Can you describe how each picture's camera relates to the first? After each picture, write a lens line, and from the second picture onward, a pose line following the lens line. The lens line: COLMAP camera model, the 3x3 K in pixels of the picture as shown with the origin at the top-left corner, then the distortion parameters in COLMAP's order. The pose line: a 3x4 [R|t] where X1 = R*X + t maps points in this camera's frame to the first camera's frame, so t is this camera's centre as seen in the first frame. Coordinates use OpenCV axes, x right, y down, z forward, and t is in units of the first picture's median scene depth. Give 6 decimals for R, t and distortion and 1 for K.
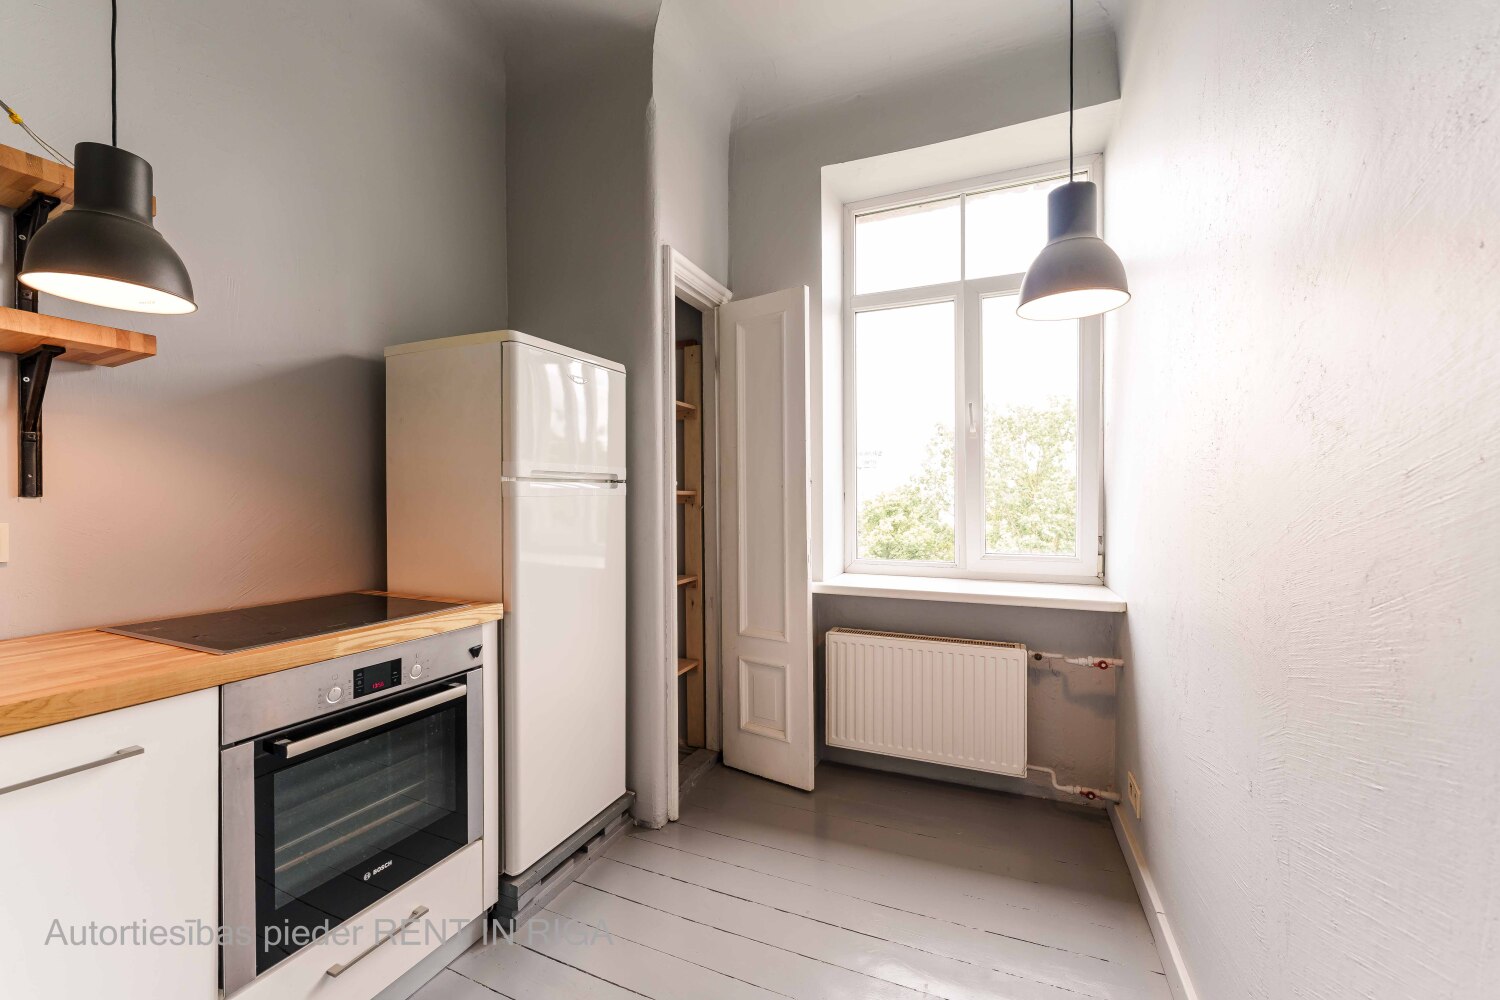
lens RADIAL K [[604.9, 0, 738.0], [0, 604.9, 497.1], [0, 0, 1]] dist [0.002710, 0.000038]
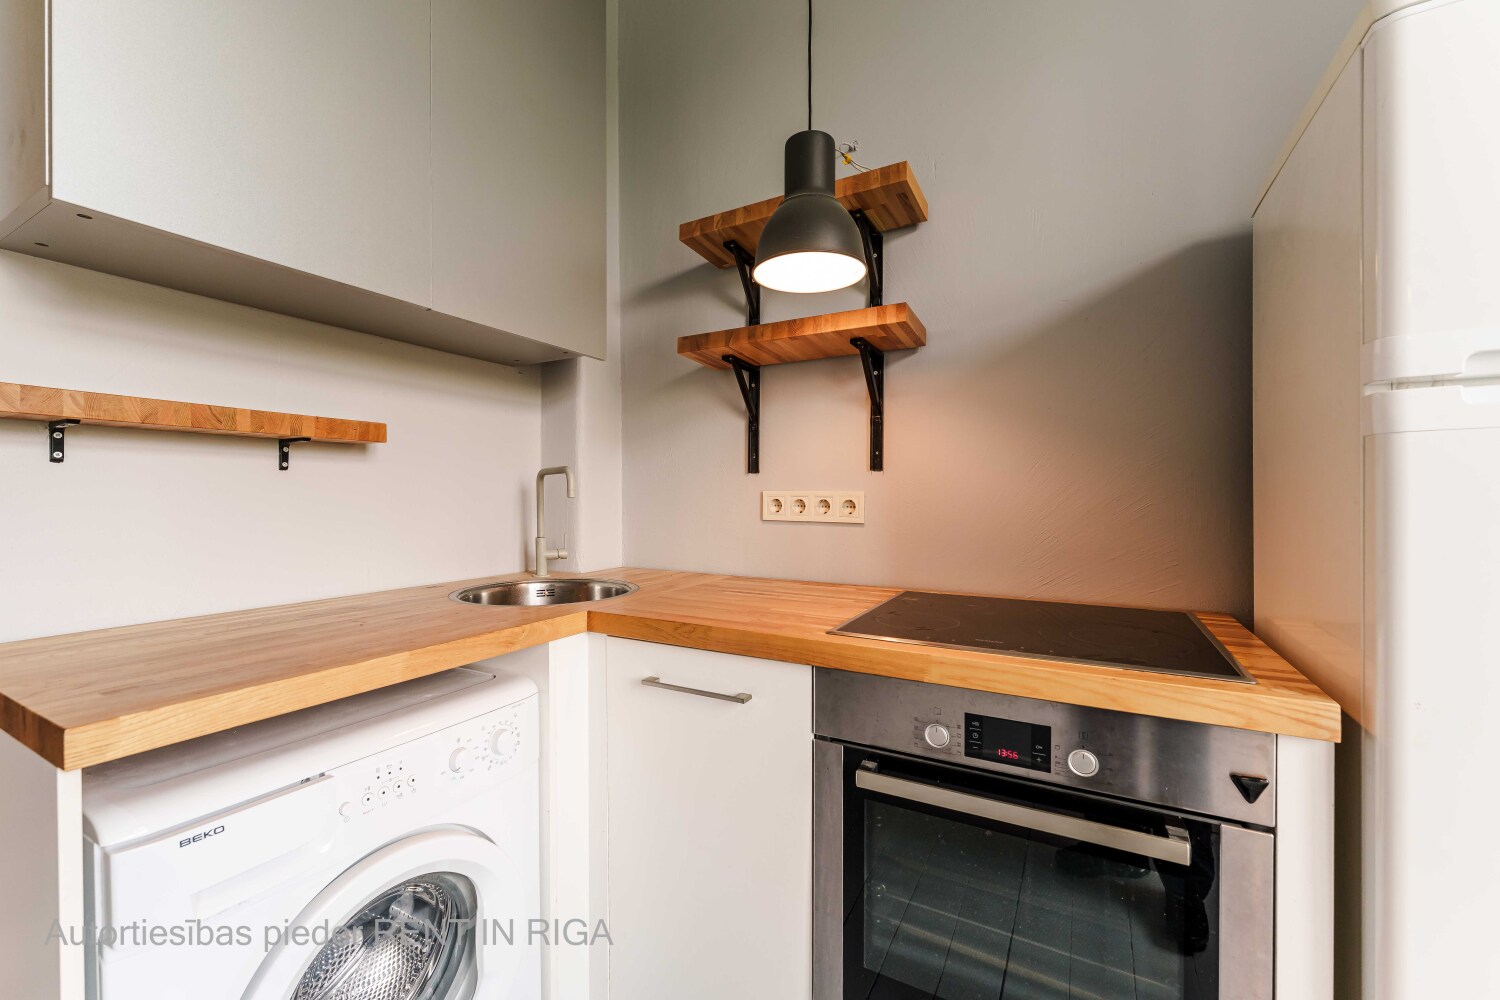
lens RADIAL K [[614.7, 0, 750.0], [0, 614.7, 500.0], [0, 0, 1]] dist [0.003192, 0.000267]
pose [[-0.079338, 0.003969, -0.996840, 0.054395], [0.001134, 0.999992, 0.003891, 0.049063], [0.996847, -0.000822, -0.079342, 0.805797]]
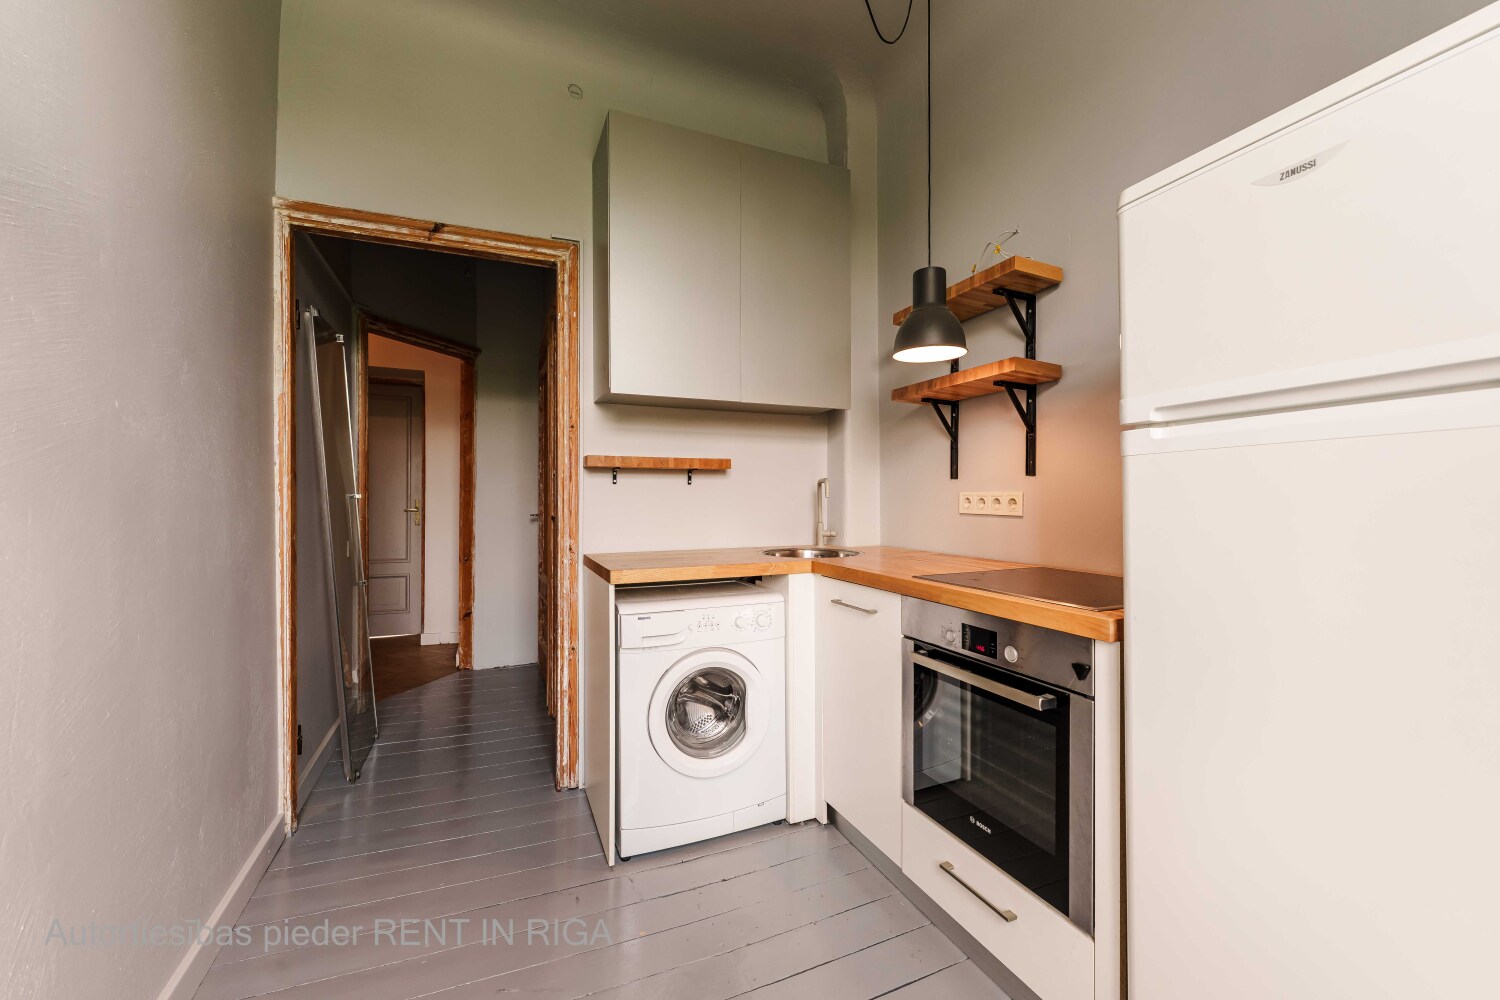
lens RADIAL K [[604.9, 0, 738.0], [0, 604.9, 497.1], [0, 0, 1]] dist [0.002710, 0.000038]
pose [[-0.684113, 0.000553, -0.729376, 0.461908], [0.004476, 0.999984, -0.003440, 0.053203], [0.729362, -0.005618, -0.684105, 1.443620]]
